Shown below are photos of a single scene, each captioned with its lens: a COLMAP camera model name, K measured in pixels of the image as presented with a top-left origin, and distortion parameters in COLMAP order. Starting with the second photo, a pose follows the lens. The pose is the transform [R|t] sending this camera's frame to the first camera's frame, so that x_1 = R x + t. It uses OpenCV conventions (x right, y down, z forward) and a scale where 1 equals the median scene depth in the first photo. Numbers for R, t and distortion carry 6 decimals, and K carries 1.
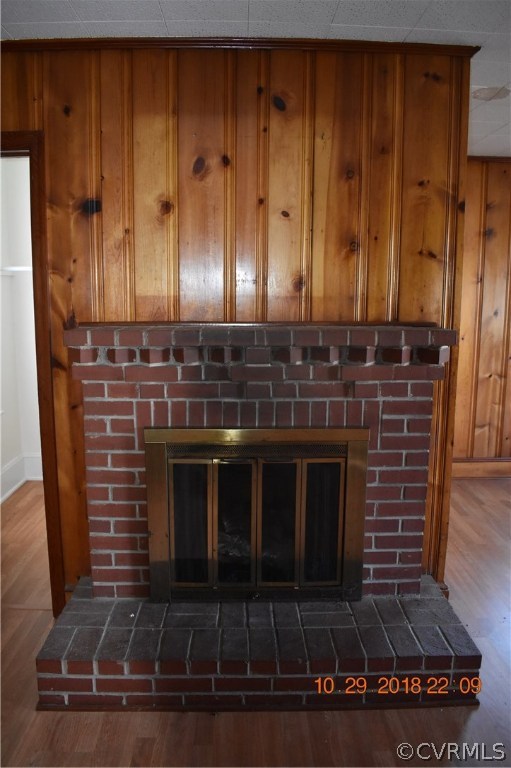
lens RADIAL K [[603.6, 0, 258.7], [0, 603.6, 388.2], [0, 0, 1]] dist [-0.087288, 0.004452]
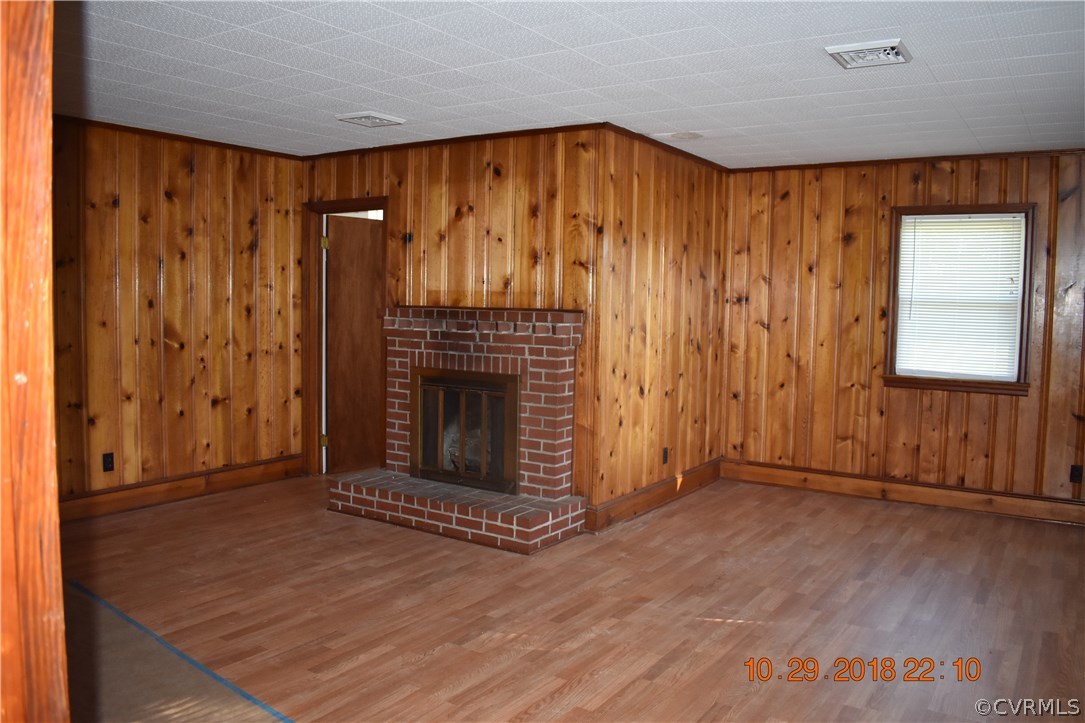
lens RADIAL K [[852.7, 0, 532.9], [0, 852.7, 357.9], [0, 0, 1]] dist [-0.087288, 0.004452]
pose [[0.819267, 0.053615, -0.570900, 1.437678], [-0.111832, 0.991441, -0.067375, 0.163020], [0.562401, 0.119043, 0.818250, -0.764750]]
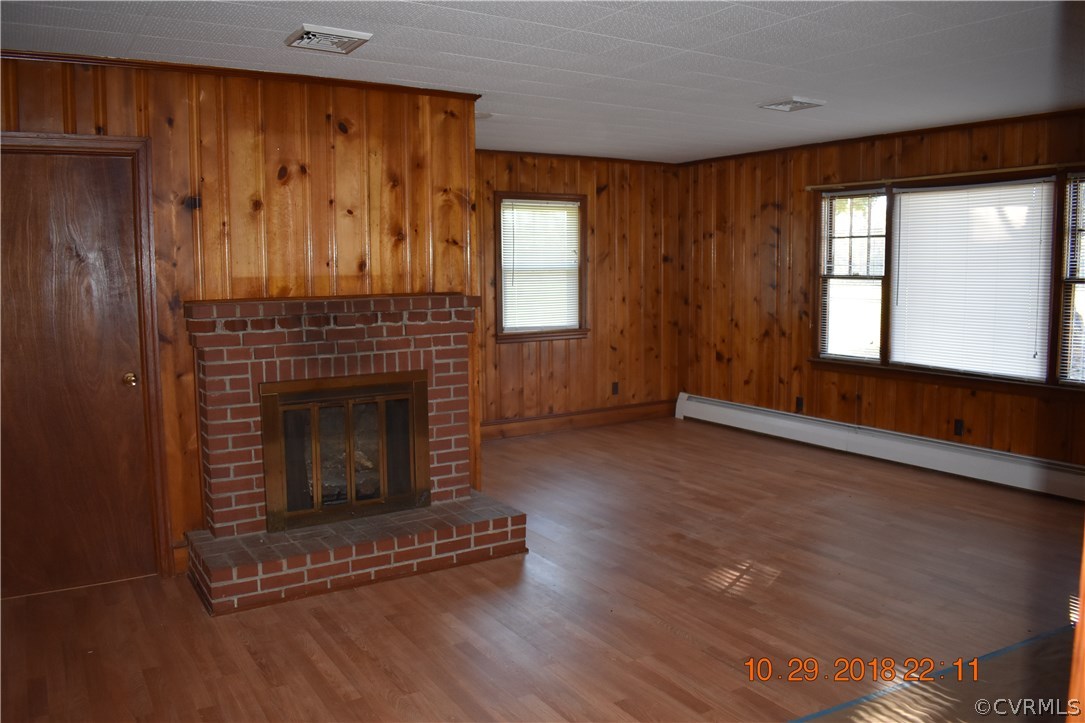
lens RADIAL K [[852.7, 0, 554.2], [0, 852.7, 354.9], [0, 0, 1]] dist [-0.087288, 0.004452]
pose [[0.852317, -0.065824, 0.518867, -0.557139], [0.098997, 0.994419, -0.036466, 0.128254], [-0.513571, 0.082447, 0.854077, -0.773122]]
